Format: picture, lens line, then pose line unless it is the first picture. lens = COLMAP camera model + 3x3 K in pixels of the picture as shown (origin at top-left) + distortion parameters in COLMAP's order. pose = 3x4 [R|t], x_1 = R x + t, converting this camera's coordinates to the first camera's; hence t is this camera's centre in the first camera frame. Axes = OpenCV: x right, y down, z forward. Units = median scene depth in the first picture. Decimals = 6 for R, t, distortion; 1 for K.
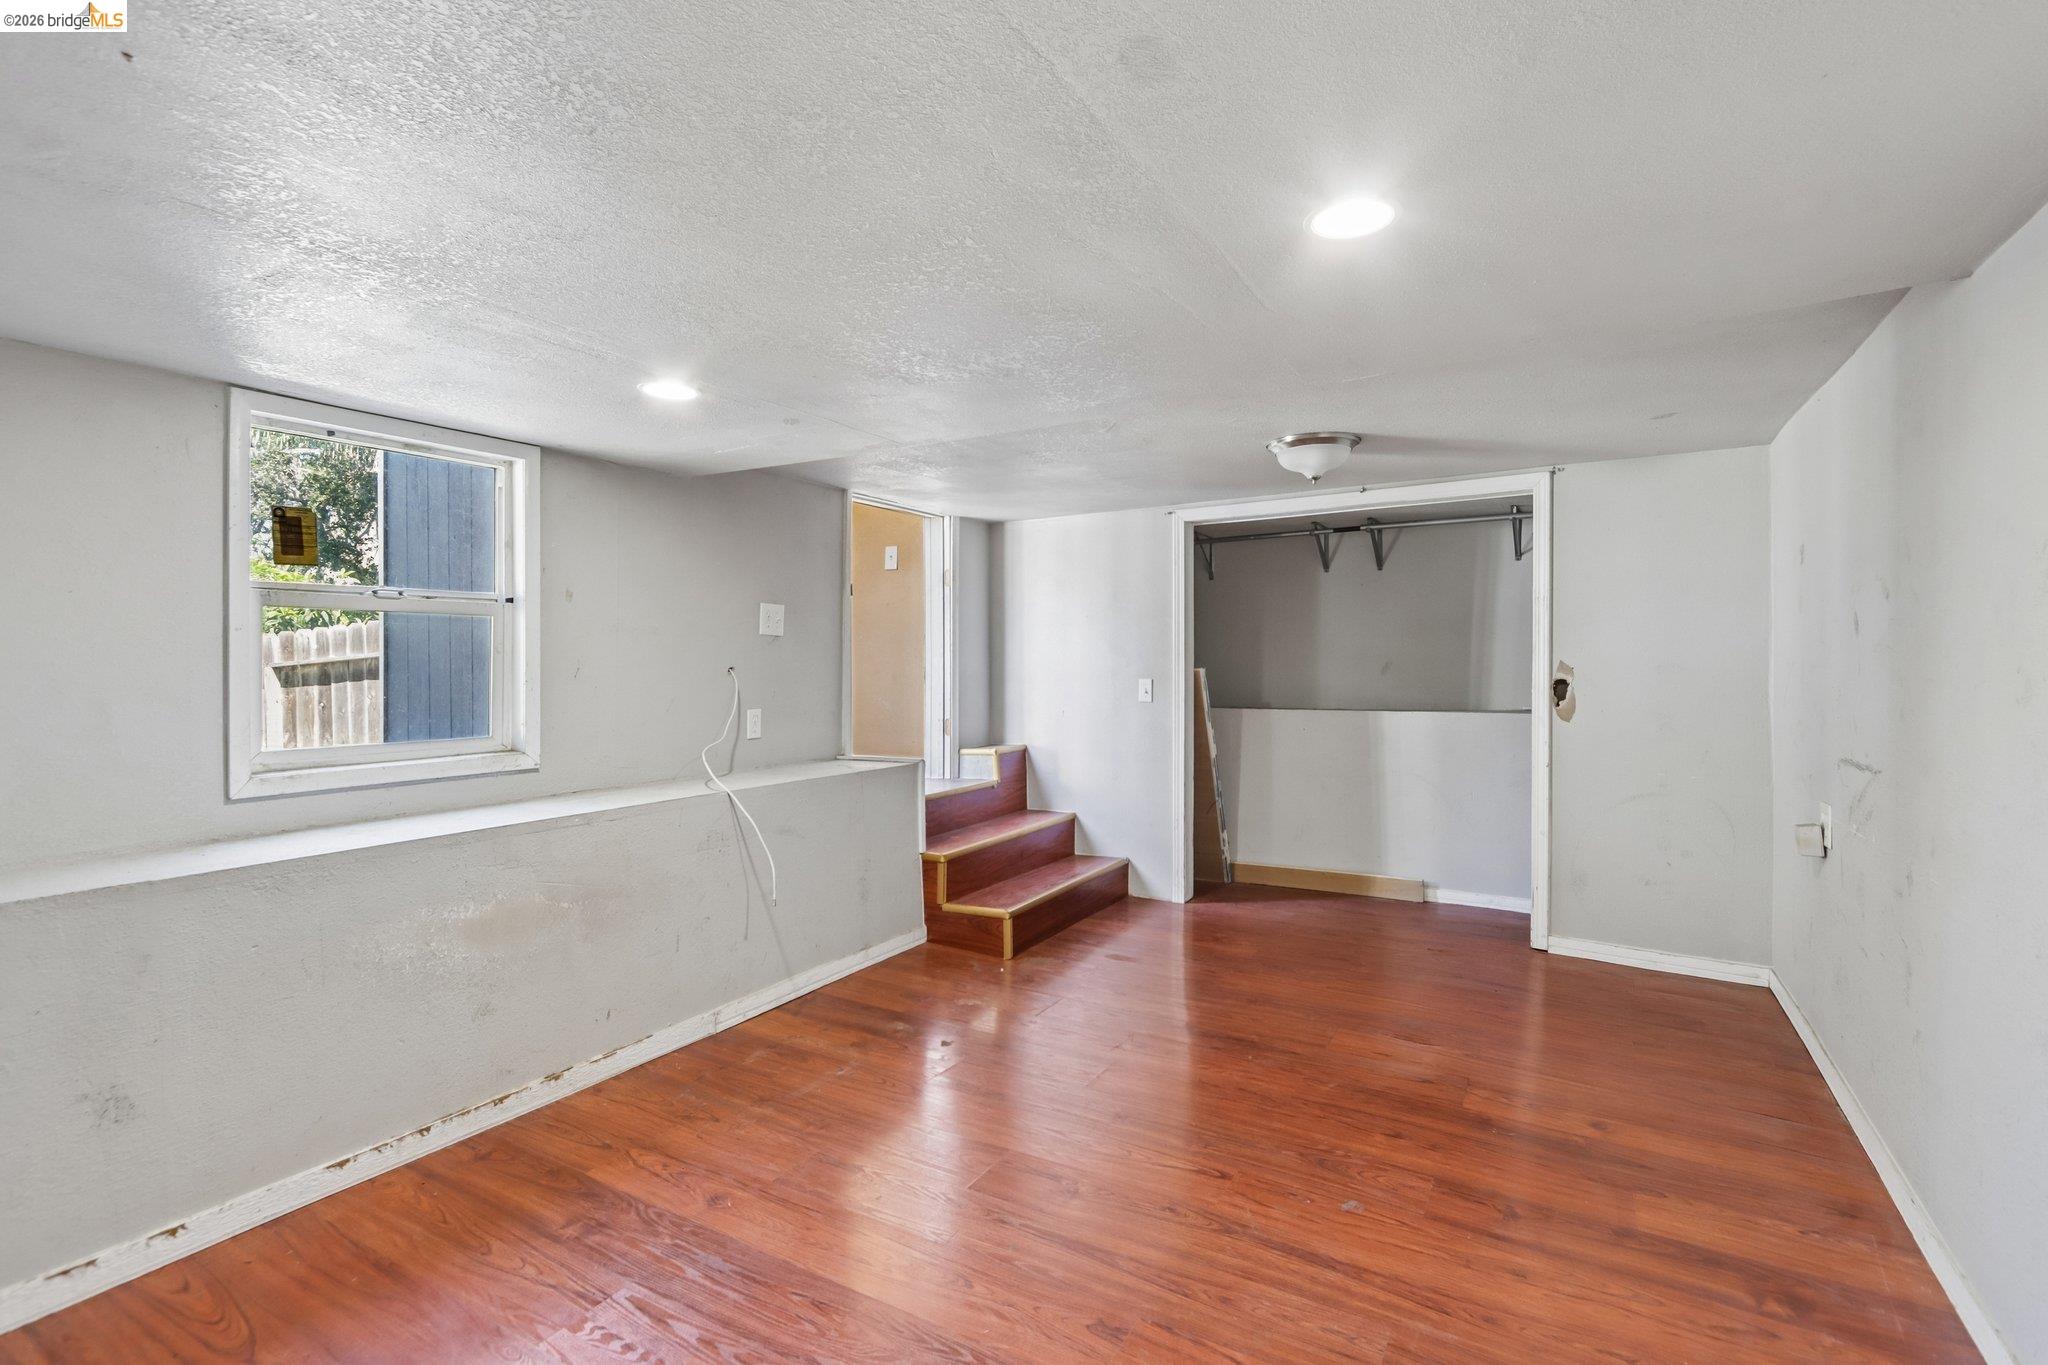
lens RADIAL K [[980.1, 0, 1021.1], [0, 980.1, 666.2], [0, 0, 1]] dist [-0.000965, 0.000278]
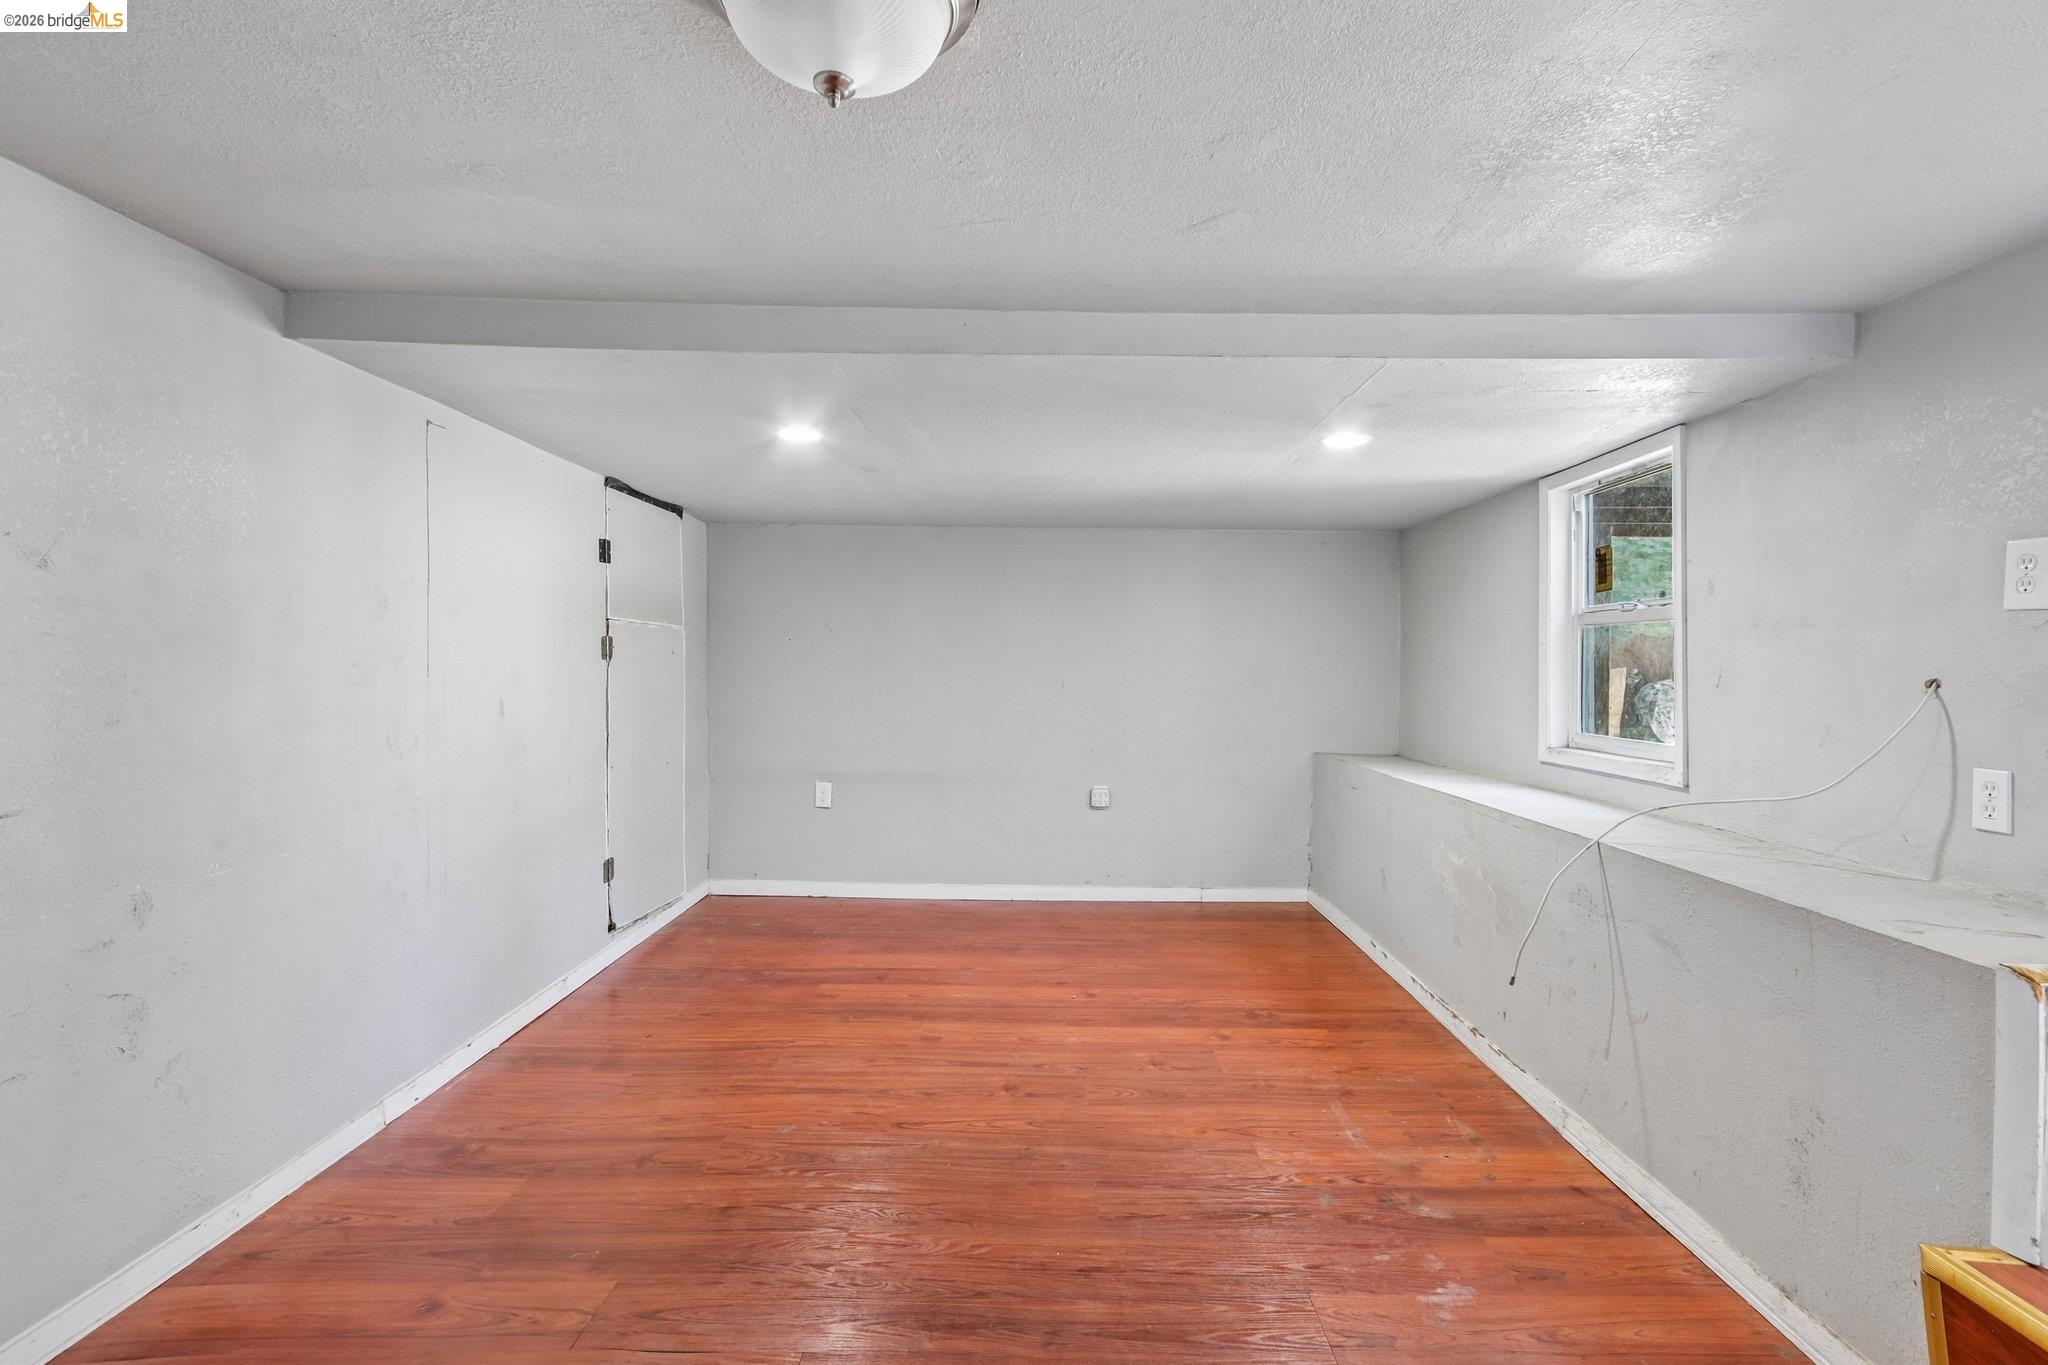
lens RADIAL K [[980.1, 0, 1027.7], [0, 980.1, 678.3], [0, 0, 1]] dist [-0.000965, 0.000278]
pose [[-0.872601, -0.000390, -0.488434, 0.617182], [-0.010296, 0.999792, 0.017597, -0.005253], [0.488325, 0.020384, -0.872424, 2.016604]]
